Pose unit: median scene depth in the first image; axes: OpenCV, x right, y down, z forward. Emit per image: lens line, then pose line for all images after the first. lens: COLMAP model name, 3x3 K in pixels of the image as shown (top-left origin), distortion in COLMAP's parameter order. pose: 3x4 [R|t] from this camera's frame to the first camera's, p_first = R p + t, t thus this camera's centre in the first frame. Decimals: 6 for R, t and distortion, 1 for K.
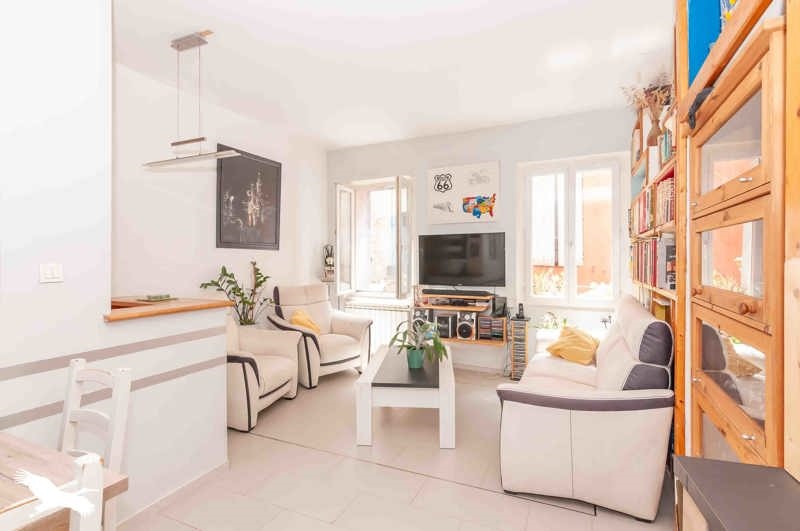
lens RADIAL K [[393.4, 0, 401.1], [0, 393.4, 261.7], [0, 0, 1]] dist [-0.016576, -0.000063]
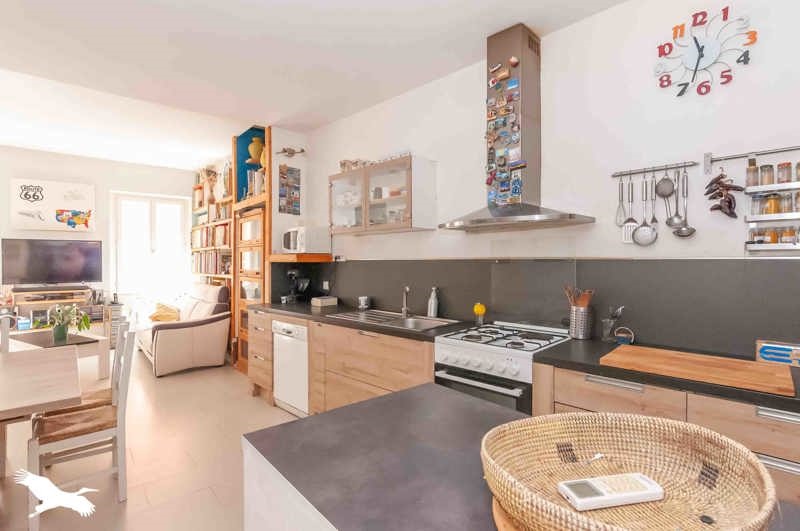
lens RADIAL K [[393.4, 0, 400.3], [0, 393.4, 262.6], [0, 0, 1]] dist [-0.016576, -0.000063]
pose [[0.436058, -0.003671, 0.899911, -0.464052], [0.001730, 0.999993, 0.003241, -0.003452], [-0.899917, 0.000143, 0.436062, -0.468492]]
